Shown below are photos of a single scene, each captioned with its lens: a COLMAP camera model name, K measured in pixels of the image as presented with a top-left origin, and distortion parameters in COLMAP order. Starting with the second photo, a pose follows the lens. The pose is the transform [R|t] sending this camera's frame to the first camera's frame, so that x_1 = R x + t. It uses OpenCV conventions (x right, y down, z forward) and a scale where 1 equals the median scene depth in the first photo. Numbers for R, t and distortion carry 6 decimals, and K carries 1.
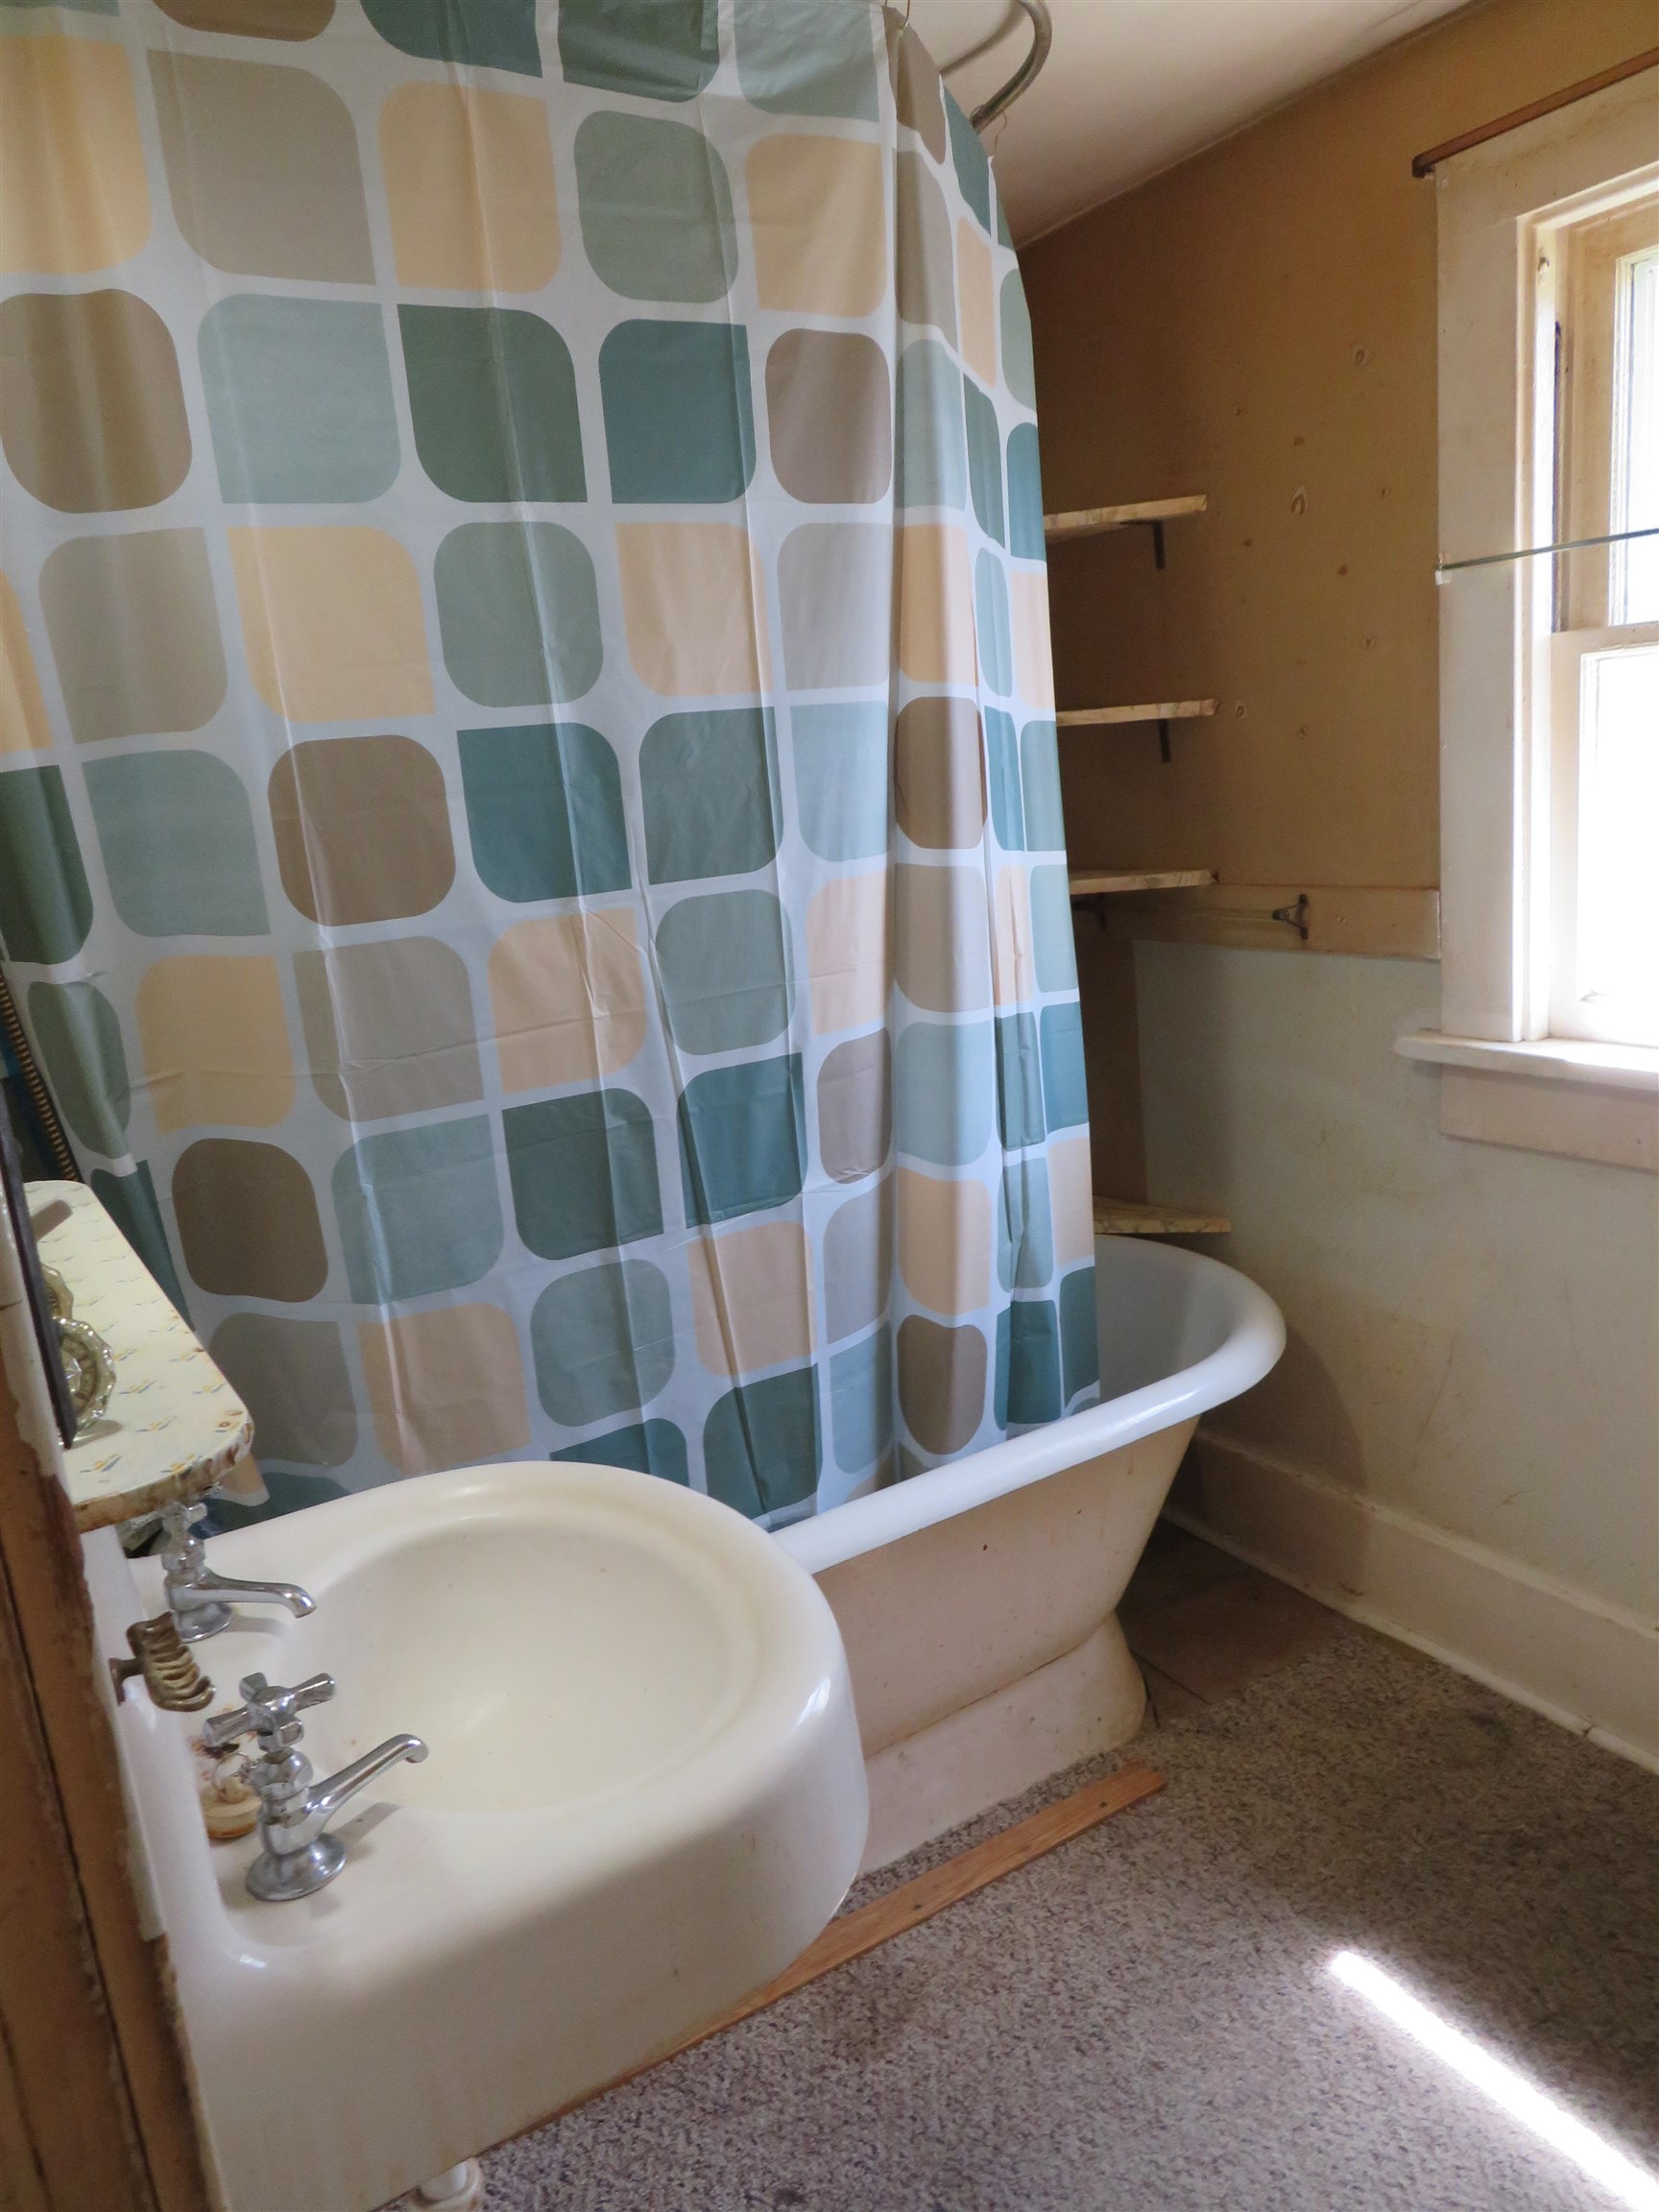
lens RADIAL K [[1588.1, 0, 829.5], [0, 1588.1, 1106.0], [0, 0, 1]] dist [-0.005295, 0.001818]
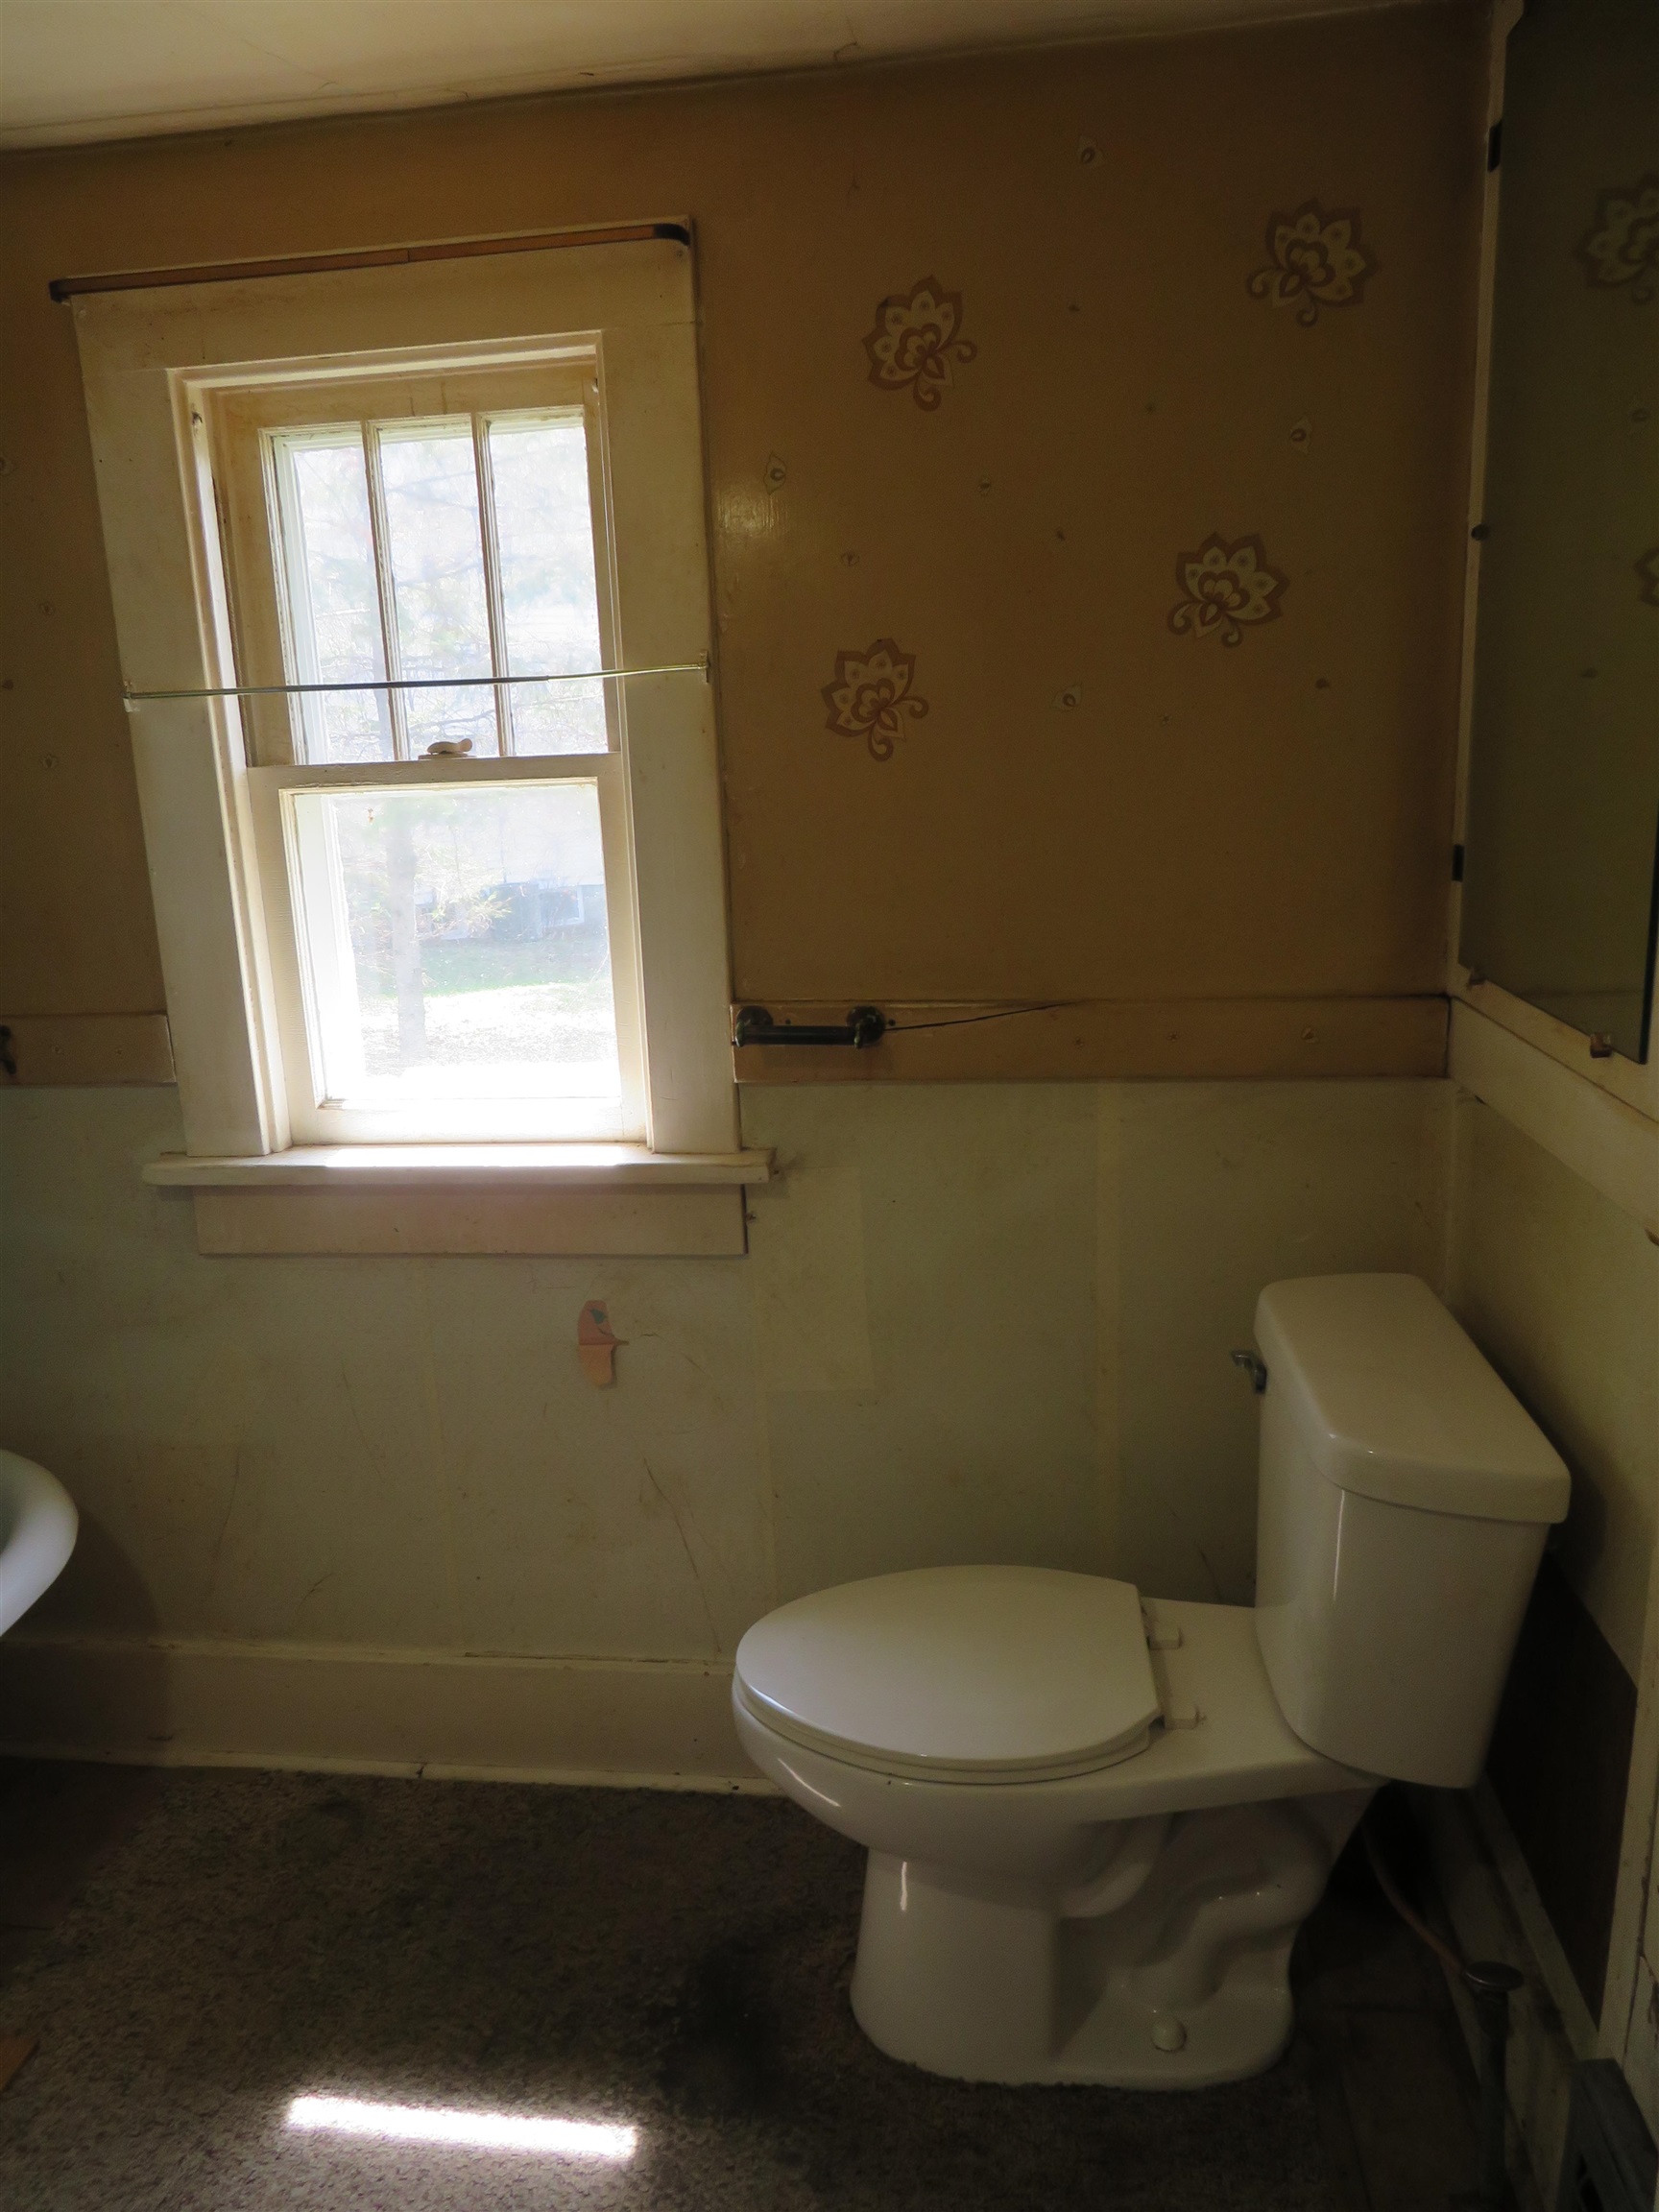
lens RADIAL K [[1588.1, 0, 829.5], [0, 1588.1, 1106.0], [0, 0, 1]] dist [-0.005295, 0.001818]
pose [[0.628611, -0.121187, 0.768220, -0.130917], [0.152269, 0.987845, 0.031236, -0.049023], [-0.762668, 0.097341, 0.639423, 0.053322]]
